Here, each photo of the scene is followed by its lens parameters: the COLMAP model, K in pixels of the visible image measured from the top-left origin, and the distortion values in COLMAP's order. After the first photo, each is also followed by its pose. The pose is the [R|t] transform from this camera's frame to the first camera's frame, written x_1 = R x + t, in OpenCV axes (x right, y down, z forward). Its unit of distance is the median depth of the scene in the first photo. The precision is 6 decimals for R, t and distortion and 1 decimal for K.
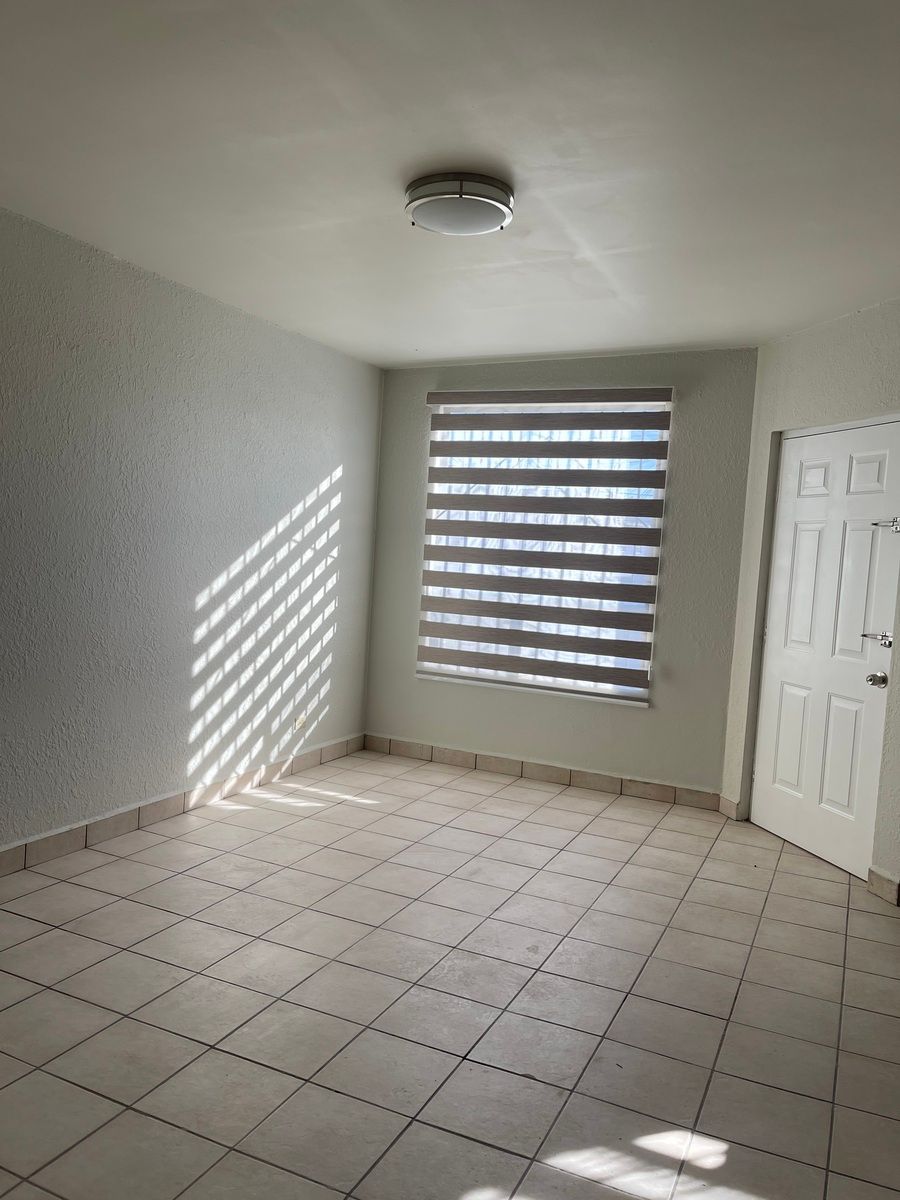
lens RADIAL K [[906.3, 0, 450.9], [0, 906.3, 617.2], [0, 0, 1]] dist [0.050007, -0.056067]
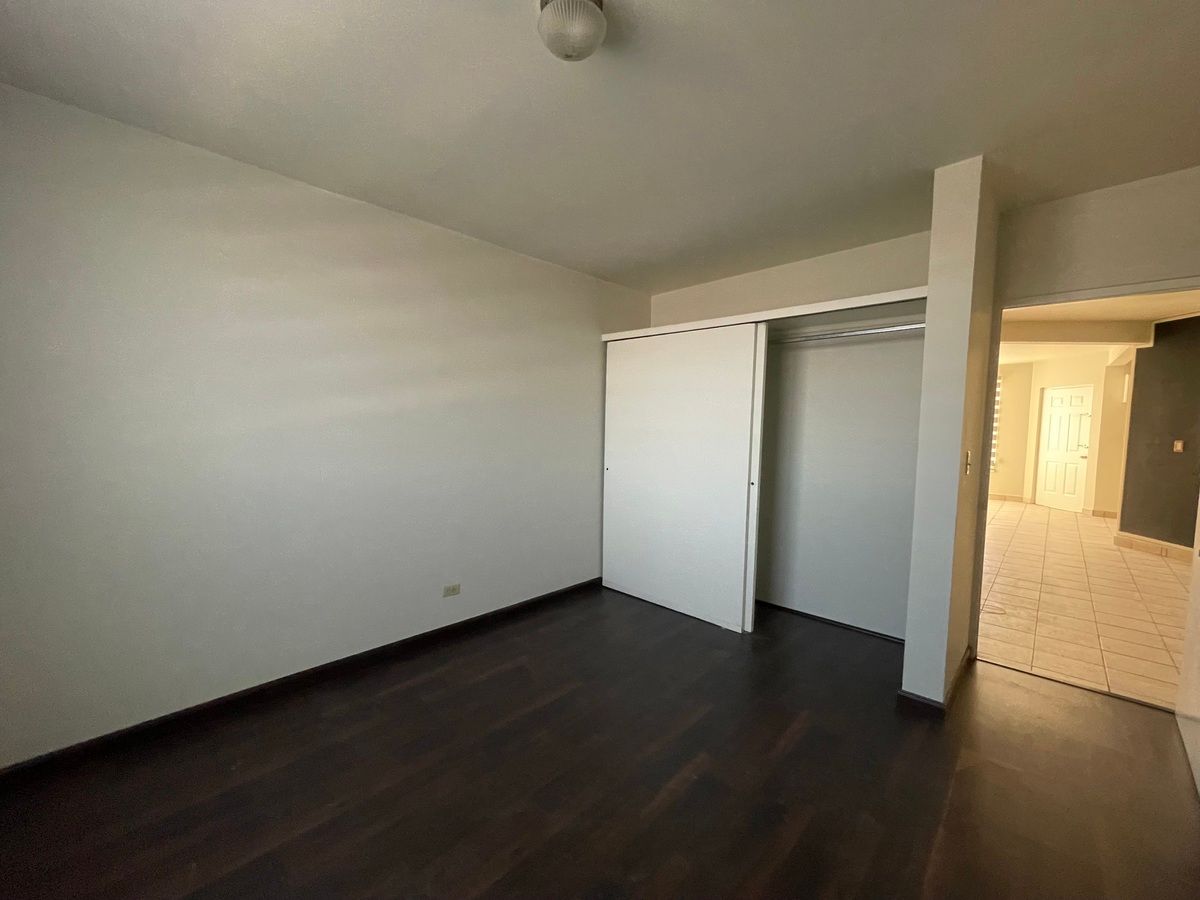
lens RADIAL K [[484.6, 0, 596.1], [0, 484.6, 447.5], [0, 0, 1]] dist [-0.002274, -0.000054]
pose [[0.945936, -0.017907, -0.323860, -0.704357], [0.007541, 0.999419, -0.033235, 0.074425], [0.324267, 0.028996, 0.945521, -1.371290]]
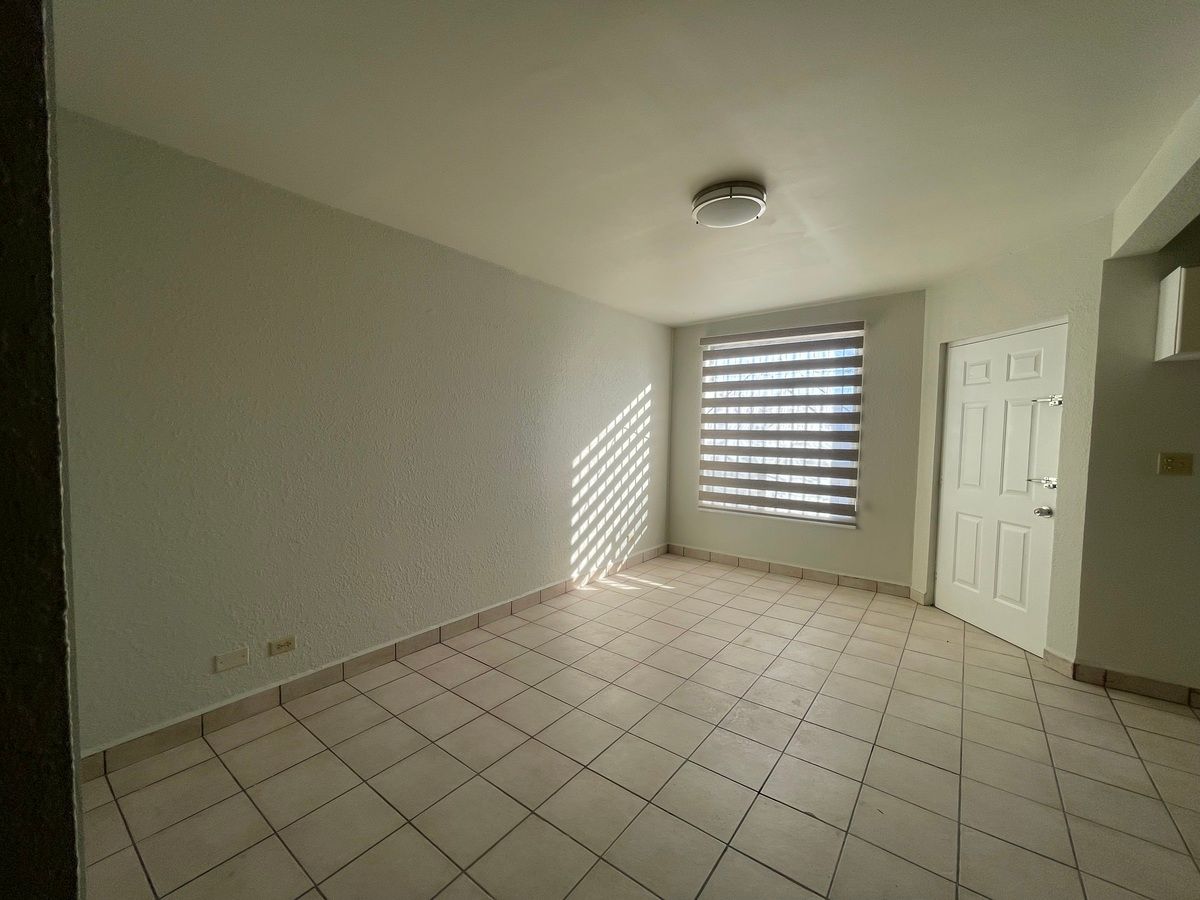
lens RADIAL K [[484.6, 0, 606.9], [0, 484.6, 457.0], [0, 0, 1]] dist [-0.002274, -0.000054]
pose [[0.978970, -0.033768, -0.201190, -0.030594], [0.028601, 0.999183, -0.028538, -0.012661], [0.201989, 0.022184, 0.979136, 0.136929]]
